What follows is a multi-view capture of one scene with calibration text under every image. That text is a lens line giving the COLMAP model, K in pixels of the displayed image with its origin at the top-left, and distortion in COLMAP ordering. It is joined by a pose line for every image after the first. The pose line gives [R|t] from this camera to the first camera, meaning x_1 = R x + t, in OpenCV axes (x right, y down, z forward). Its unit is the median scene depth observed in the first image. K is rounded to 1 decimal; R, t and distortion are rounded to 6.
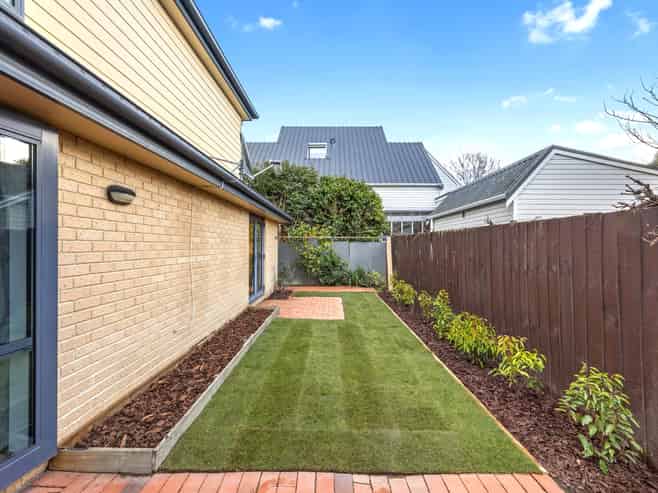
lens RADIAL K [[258.5, 0, 329.8], [0, 258.5, 244.5], [0, 0, 1]] dist [0.001020, 0.000008]
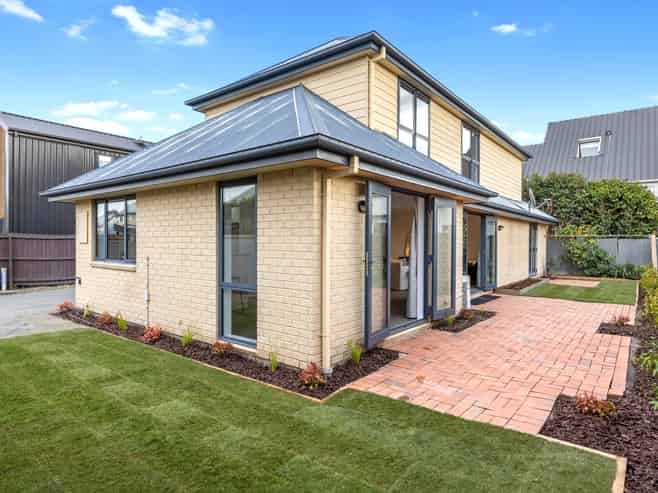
lens RADIAL K [[403.2, 0, 330.7], [0, 403.2, 245.5], [0, 0, 1]] dist [0.001867, -0.000771]
pose [[0.782149, 0.003790, -0.623080, 0.193345], [0.001690, 0.999965, 0.008203, 0.001535], [0.623089, -0.007469, 0.782115, -1.131293]]
